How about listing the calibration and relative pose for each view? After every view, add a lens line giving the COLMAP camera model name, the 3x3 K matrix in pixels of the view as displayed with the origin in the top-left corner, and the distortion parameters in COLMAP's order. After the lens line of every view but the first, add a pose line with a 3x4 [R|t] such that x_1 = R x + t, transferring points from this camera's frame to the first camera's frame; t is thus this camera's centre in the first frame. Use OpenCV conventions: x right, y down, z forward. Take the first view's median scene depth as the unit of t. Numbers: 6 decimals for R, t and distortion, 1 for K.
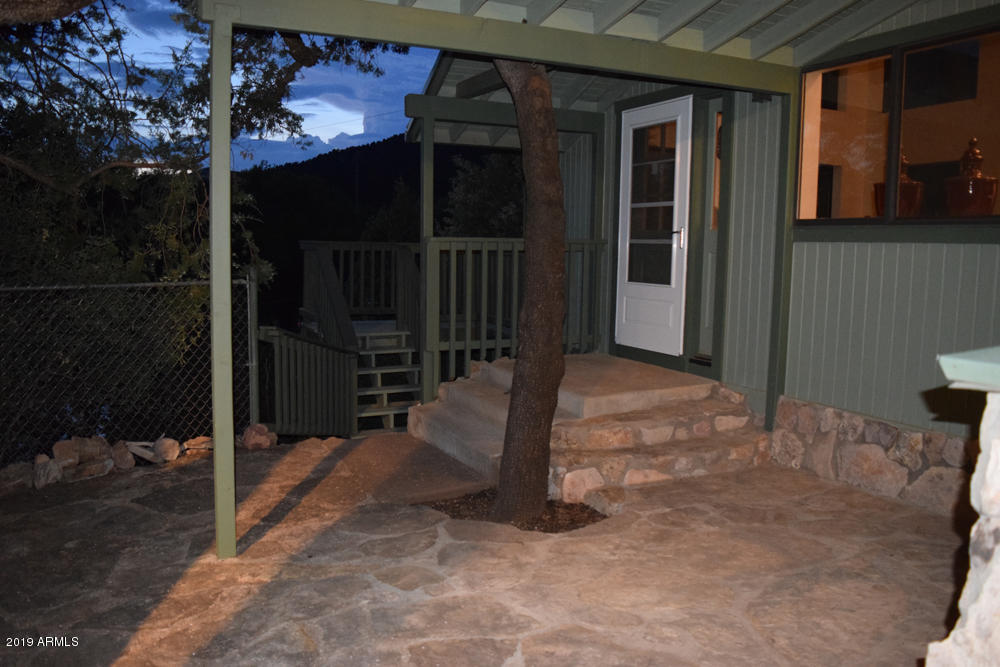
lens RADIAL K [[790.4, 0, 499.9], [0, 790.4, 334.7], [0, 0, 1]] dist [-0.093770, 0.023458]
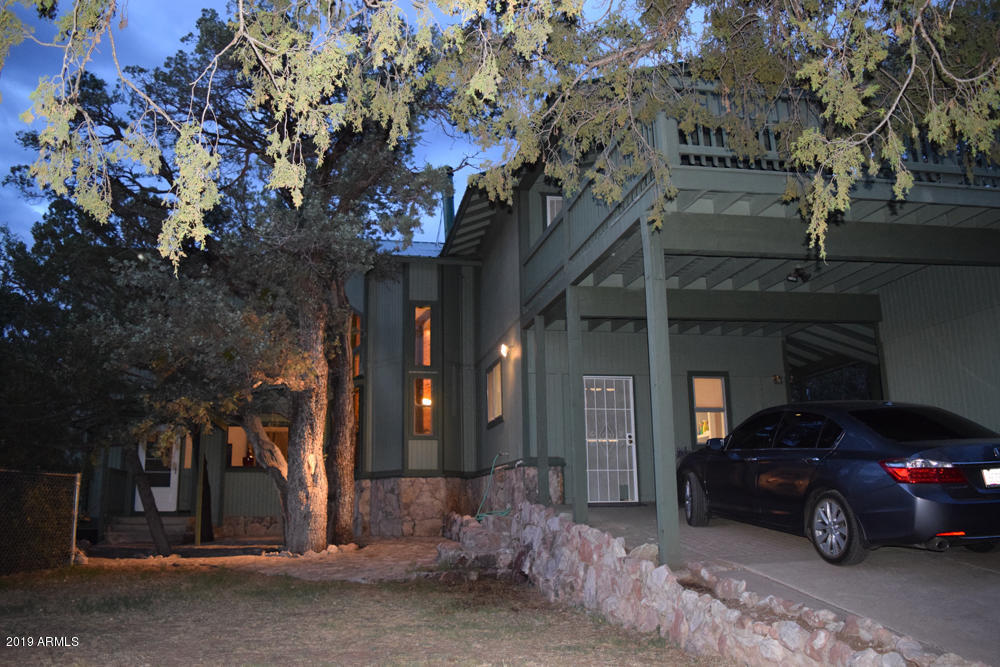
lens RADIAL K [[790.4, 0, 500.8], [0, 790.4, 332.8], [0, 0, 1]] dist [-0.093770, 0.023458]
pose [[0.274789, 0.173949, 0.945639, -3.009406], [0.120797, 0.969461, -0.213433, 0.192614], [-0.953886, 0.172879, 0.245385, -1.305684]]
